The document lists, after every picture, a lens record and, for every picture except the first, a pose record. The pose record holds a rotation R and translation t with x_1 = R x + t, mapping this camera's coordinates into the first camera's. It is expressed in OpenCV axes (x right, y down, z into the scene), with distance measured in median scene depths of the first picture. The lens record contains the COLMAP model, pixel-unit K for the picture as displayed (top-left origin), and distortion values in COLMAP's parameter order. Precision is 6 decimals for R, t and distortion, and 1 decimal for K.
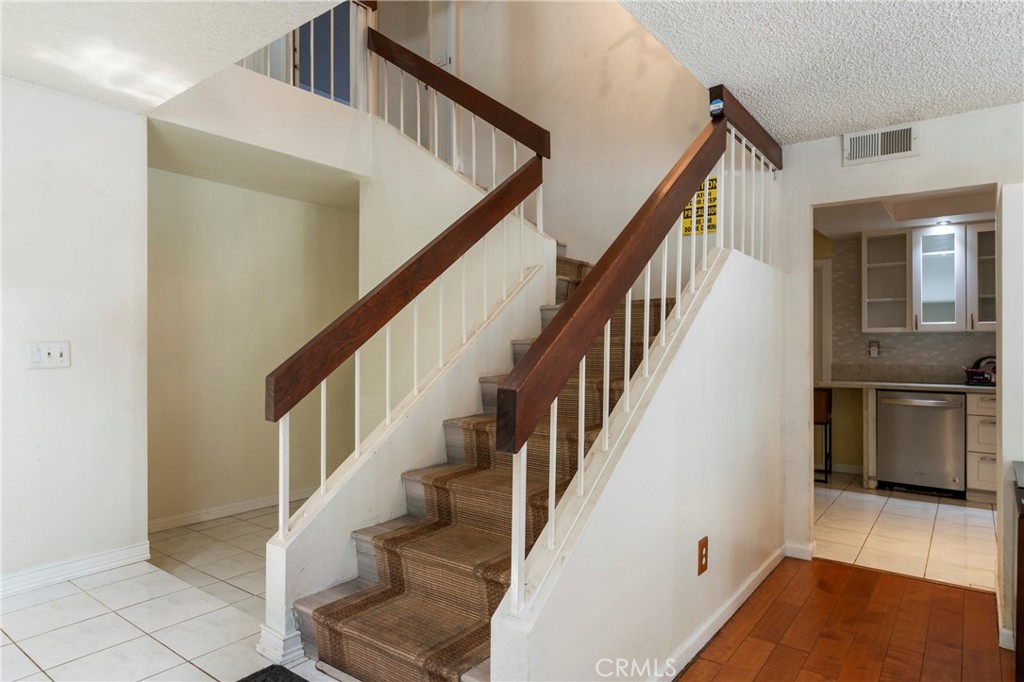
lens RADIAL K [[602.8, 0, 510.3], [0, 602.8, 344.4], [0, 0, 1]] dist [0.003421, 0.000311]
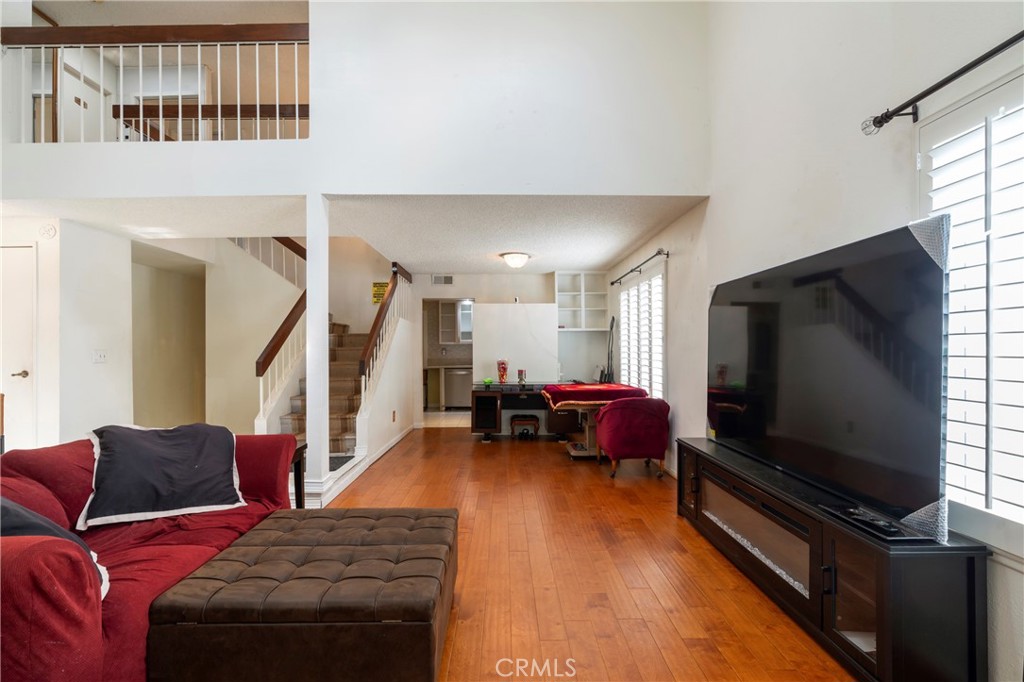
lens RADIAL K [[479.9, 0, 507.1], [0, 479.9, 336.6], [0, 0, 1]] dist [-0.003879, 0.000119]
pose [[0.788614, 0.009992, 0.614808, -0.362825], [0.007951, 0.999619, -0.026444, 0.002027], [-0.614838, 0.025742, 0.788233, -0.645657]]
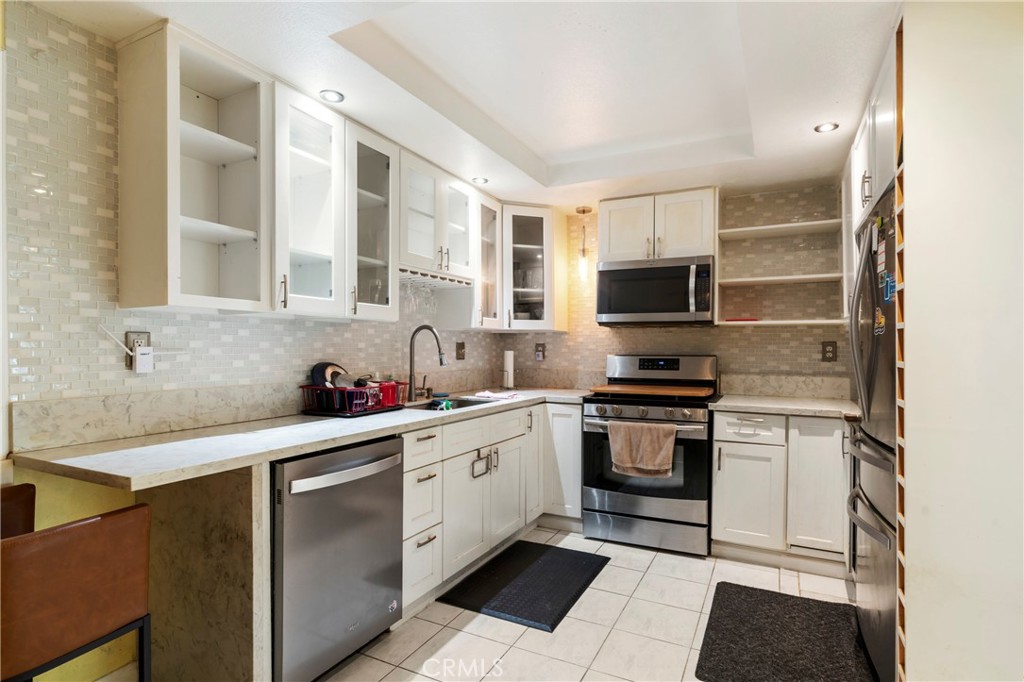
lens RADIAL K [[520.9, 0, 509.8], [0, 520.9, 354.0], [0, 0, 1]] dist [-0.001069, -0.000391]
pose [[-0.177512, -0.011907, 0.984047, 0.269727], [-0.006166, 0.999921, 0.010987, 0.004713], [-0.984099, -0.004117, -0.177571, 0.933018]]
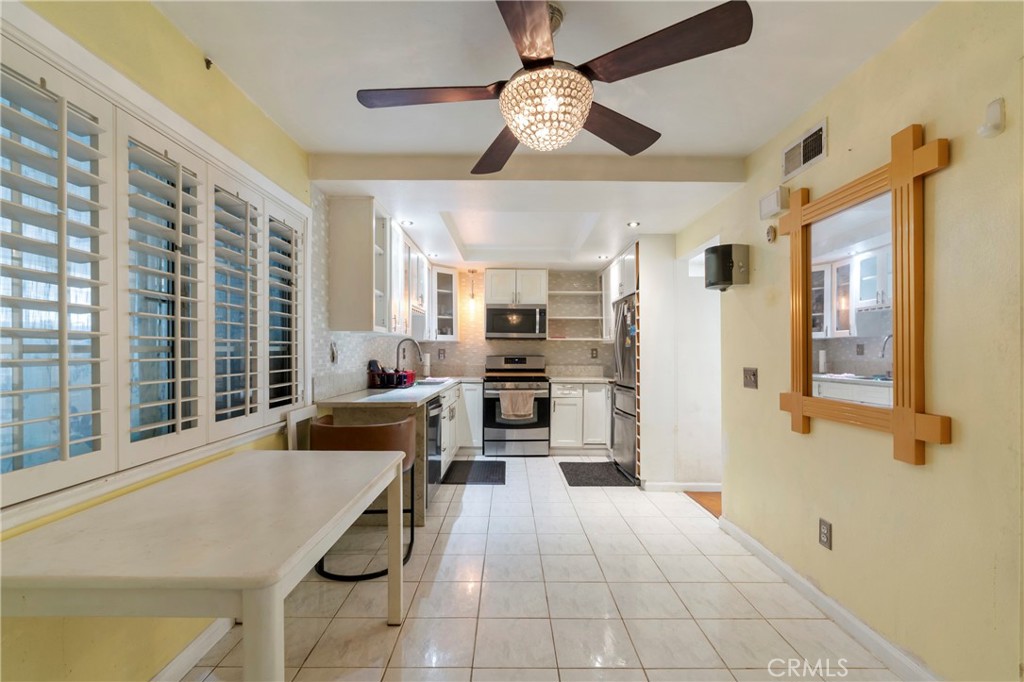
lens RADIAL K [[458.0, 0, 510.1], [0, 458.0, 355.8], [0, 0, 1]] dist [-0.001233, 0.001120]
pose [[-0.607390, -0.009672, 0.794345, 0.034380], [-0.008109, 0.999949, 0.005975, 0.006671], [-0.794363, -0.002812, -0.607437, 1.311543]]
